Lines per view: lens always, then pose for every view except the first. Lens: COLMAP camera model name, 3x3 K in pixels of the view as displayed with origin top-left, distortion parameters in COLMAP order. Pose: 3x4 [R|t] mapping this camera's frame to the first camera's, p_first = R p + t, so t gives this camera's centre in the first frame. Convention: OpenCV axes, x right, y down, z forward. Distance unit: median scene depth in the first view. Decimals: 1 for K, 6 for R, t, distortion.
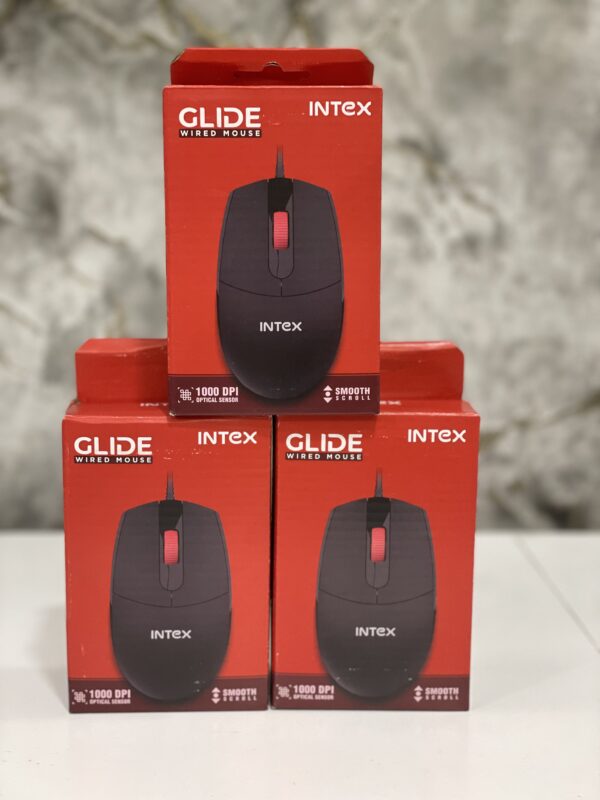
lens RADIAL K [[1212.3, 0, 300.4], [0, 1212.3, 392.9], [0, 0, 1]] dist [0.025305, 0.000000]
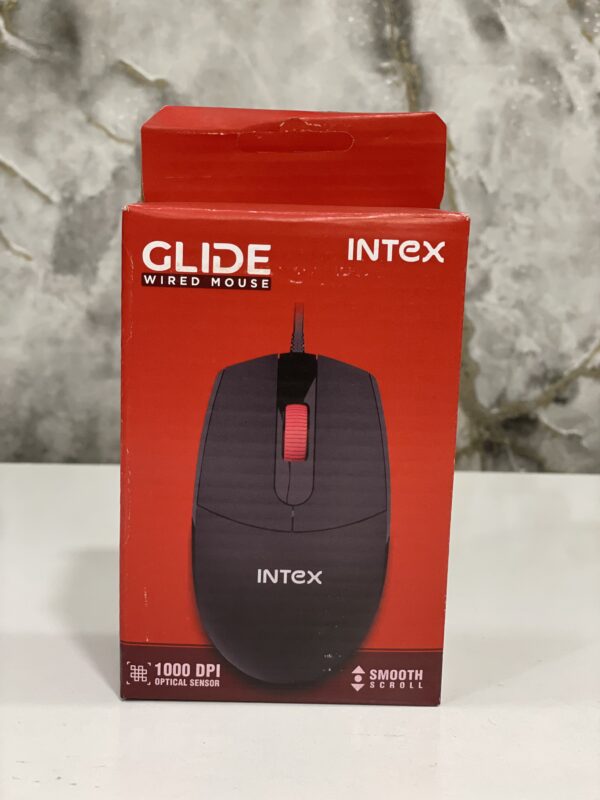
lens RADIAL K [[1212.3, 0, 295.3], [0, 1212.3, 393.1], [0, 0, 1]] dist [0.025305, 0.000000]
pose [[0.999681, 0.020410, 0.014876, -0.115242], [-0.020416, 0.999792, 0.000224, 0.106521], [-0.014868, -0.000528, 0.999889, 0.390776]]
